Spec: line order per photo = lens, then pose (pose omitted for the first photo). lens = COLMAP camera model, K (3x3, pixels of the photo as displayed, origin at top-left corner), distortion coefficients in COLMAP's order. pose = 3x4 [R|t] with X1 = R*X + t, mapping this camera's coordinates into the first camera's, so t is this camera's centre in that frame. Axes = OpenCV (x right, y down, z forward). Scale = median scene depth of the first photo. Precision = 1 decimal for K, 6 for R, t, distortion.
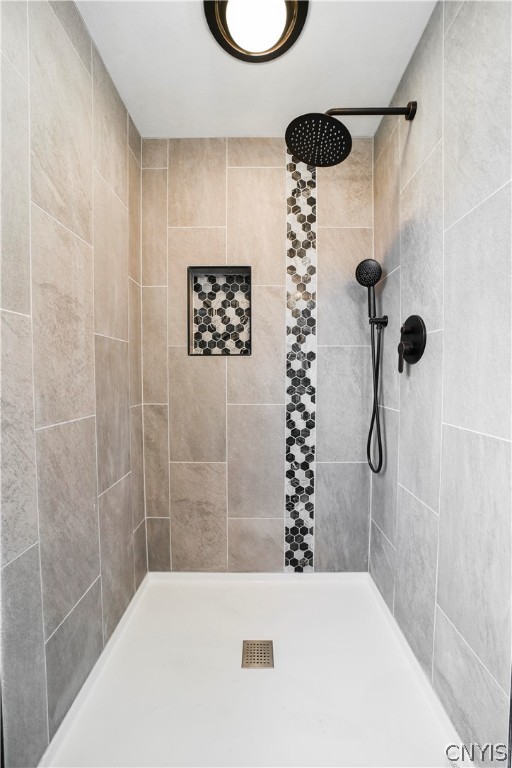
lens RADIAL K [[302.2, 0, 256.0], [0, 302.2, 384.0], [0, 0, 1]] dist [-0.019524, 0.000371]
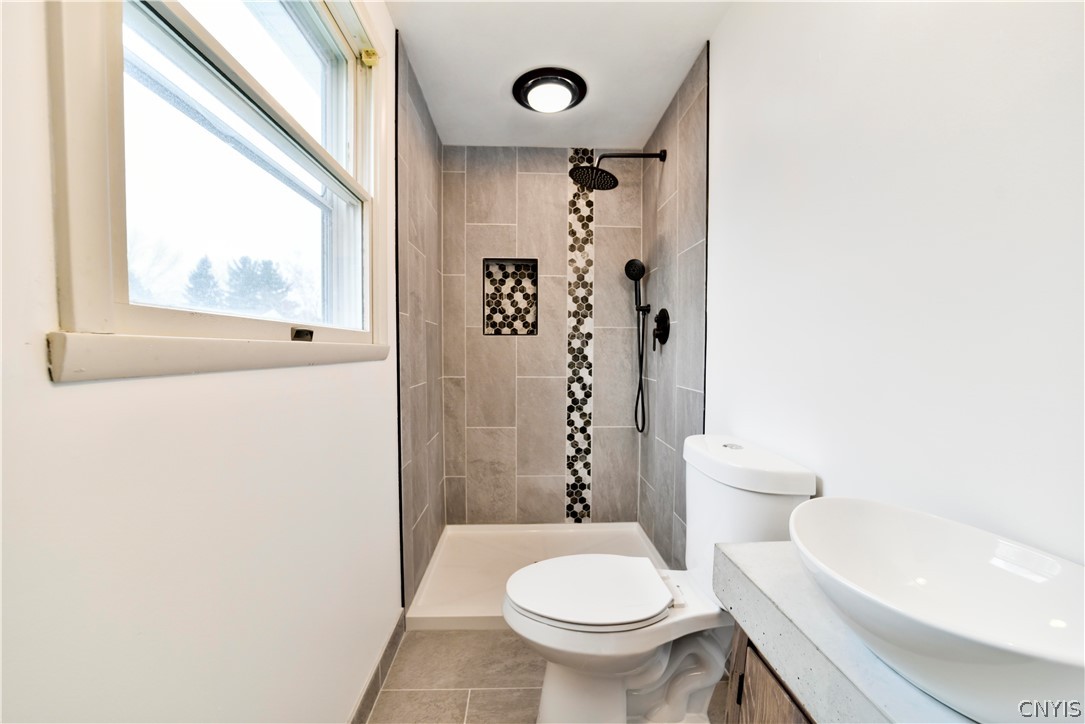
lens RADIAL K [[427.0, 0, 533.2], [0, 427.0, 366.1], [0, 0, 1]] dist [-0.019524, 0.000371]
pose [[0.999200, 0.001246, 0.039960, -0.098482], [-0.001565, 0.999967, 0.007943, 0.011373], [-0.039949, -0.007999, 0.999170, -0.644486]]
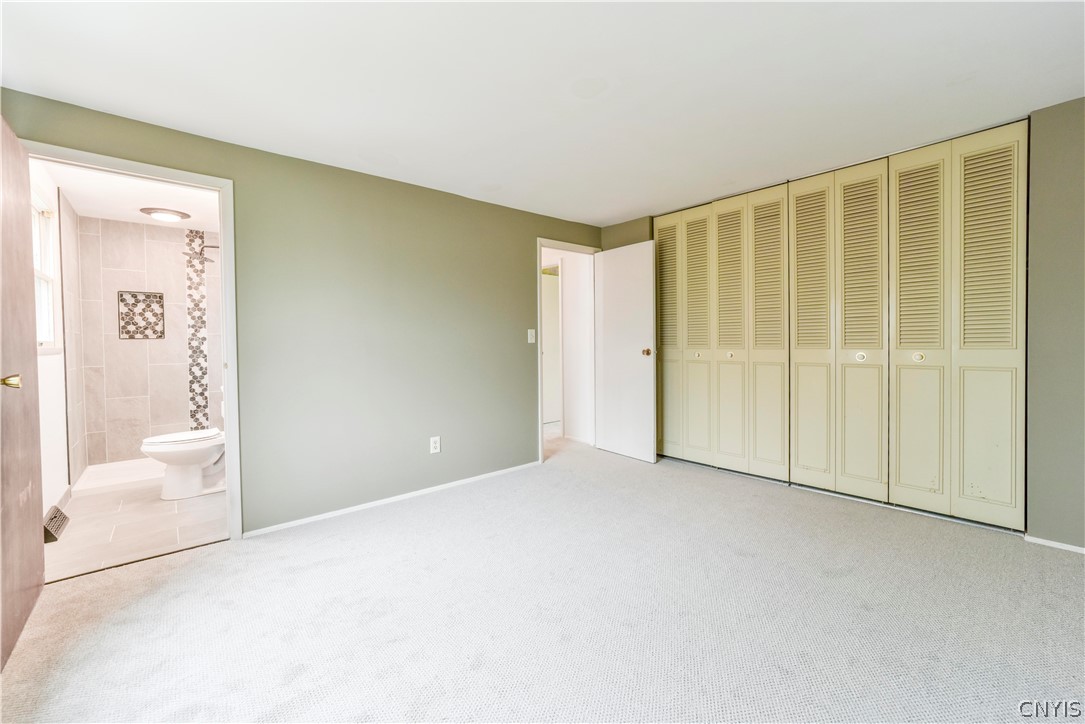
lens RADIAL K [[448.4, 0, 548.7], [0, 448.4, 348.8], [0, 0, 1]] dist [0.000710, 0.000660]
pose [[0.754316, -0.021343, 0.656164, -0.048041], [0.033604, 0.999416, -0.006122, 0.068477], [-0.655650, 0.026667, 0.754593, -2.759129]]
